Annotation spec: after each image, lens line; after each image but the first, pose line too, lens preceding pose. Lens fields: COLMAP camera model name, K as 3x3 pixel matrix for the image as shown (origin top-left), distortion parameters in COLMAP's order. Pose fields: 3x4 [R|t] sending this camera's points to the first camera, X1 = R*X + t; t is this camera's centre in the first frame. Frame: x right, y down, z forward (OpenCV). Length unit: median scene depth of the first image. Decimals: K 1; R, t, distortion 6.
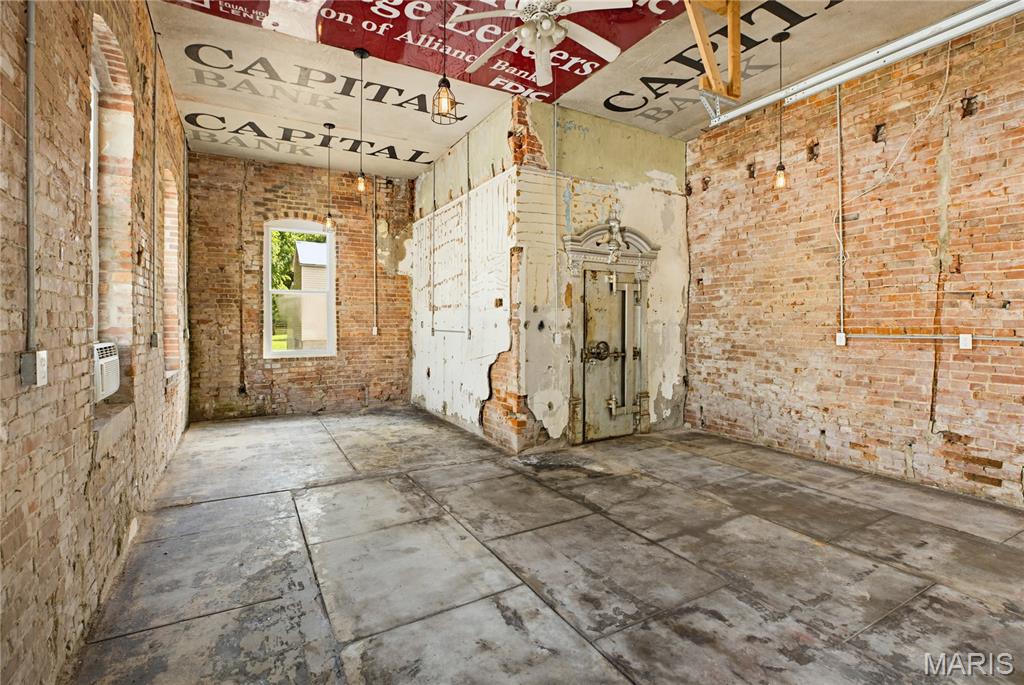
lens RADIAL K [[468.9, 0, 512.4], [0, 468.9, 323.7], [0, 0, 1]] dist [-0.003888, -0.000298]
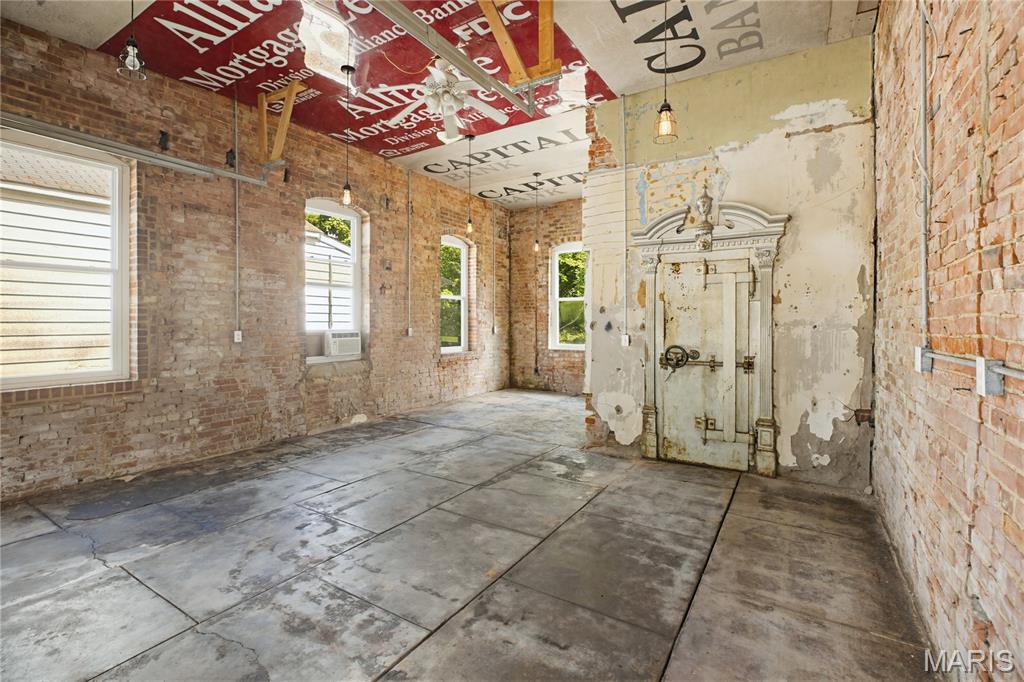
lens RADIAL K [[468.9, 0, 512.4], [0, 468.9, 322.2], [0, 0, 1]] dist [-0.003888, -0.000298]
pose [[0.473747, 0.001758, -0.880659, 0.953469], [-0.004869, 0.999988, -0.000623, -0.003676], [0.880648, 0.004583, 0.473750, 0.399608]]
